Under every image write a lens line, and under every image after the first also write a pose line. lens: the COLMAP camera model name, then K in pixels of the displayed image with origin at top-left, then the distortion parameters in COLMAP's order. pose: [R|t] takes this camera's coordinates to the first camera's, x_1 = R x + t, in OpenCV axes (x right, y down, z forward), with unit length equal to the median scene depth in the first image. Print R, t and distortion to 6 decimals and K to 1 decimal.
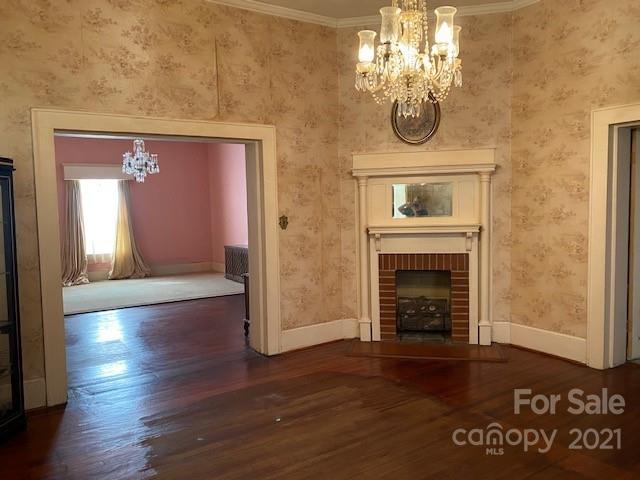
lens RADIAL K [[484.1, 0, 318.0], [0, 484.1, 236.9], [0, 0, 1]] dist [-0.007346, -0.015996]
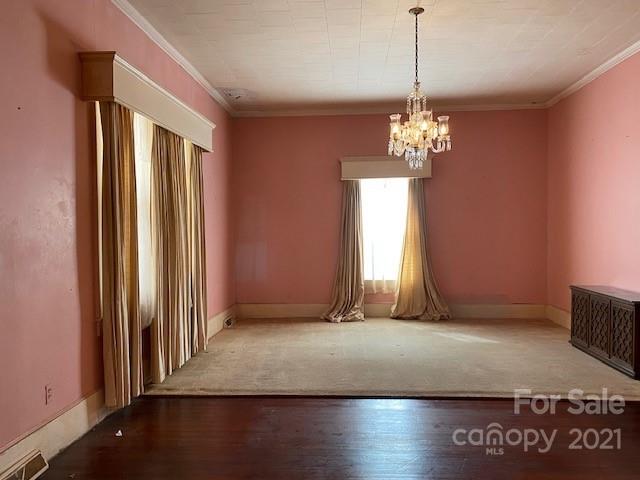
lens RADIAL K [[484.1, 0, 318.5], [0, 484.1, 237.6], [0, 0, 1]] dist [-0.007346, -0.015996]
pose [[0.790807, 0.030228, -0.611319, -0.083640], [-0.047417, 0.998804, -0.011951, -0.016258], [0.610226, 0.038438, 0.791294, 0.365234]]
